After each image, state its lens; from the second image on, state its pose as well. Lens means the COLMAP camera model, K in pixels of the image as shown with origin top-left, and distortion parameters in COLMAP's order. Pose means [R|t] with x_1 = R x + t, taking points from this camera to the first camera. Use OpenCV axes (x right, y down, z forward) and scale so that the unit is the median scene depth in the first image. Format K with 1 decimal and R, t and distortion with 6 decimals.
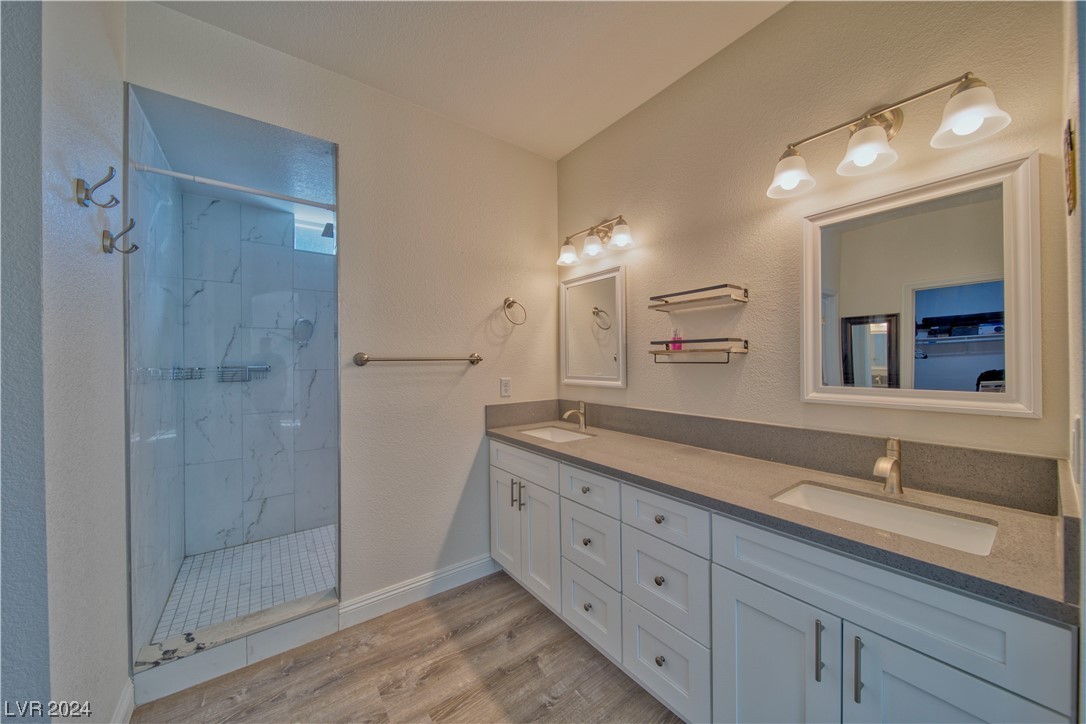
lens RADIAL K [[380.8, 0, 542.6], [0, 380.8, 361.5], [0, 0, 1]] dist [0.001127, -0.002156]
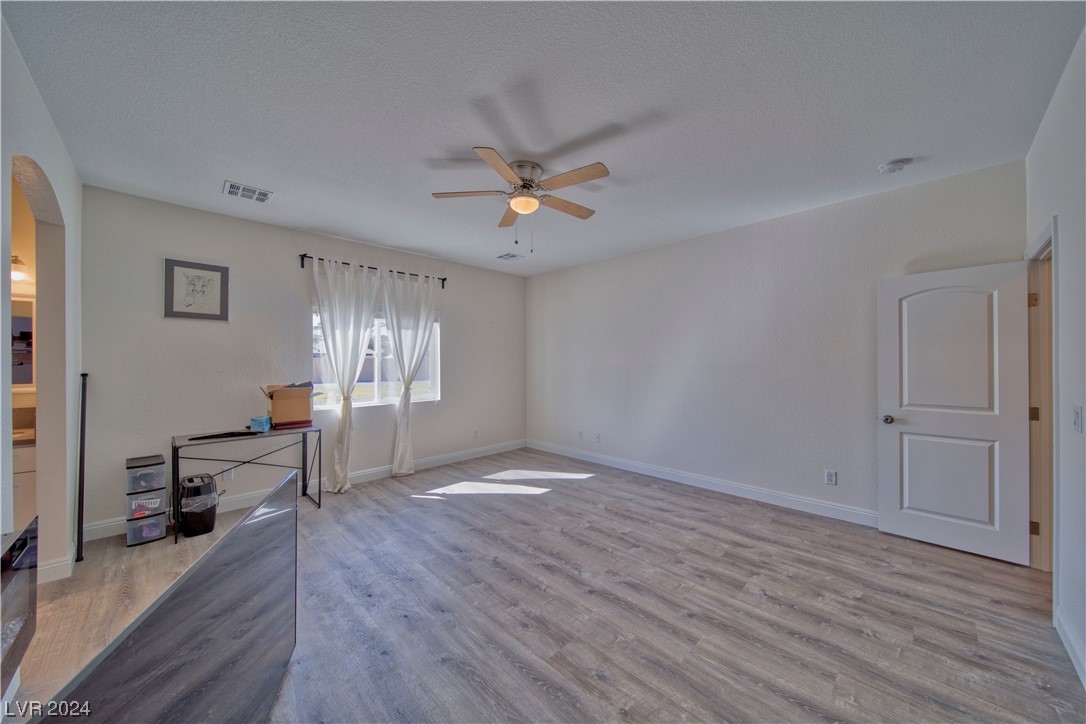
lens RADIAL K [[380.8, 0, 542.6], [0, 380.8, 361.5], [0, 0, 1]] dist [0.001127, -0.002156]
pose [[-0.137691, 0.005588, 0.990459, -0.797069], [0.000935, 0.999984, -0.005511, -0.023740], [-0.990475, 0.000168, -0.137694, -0.914359]]
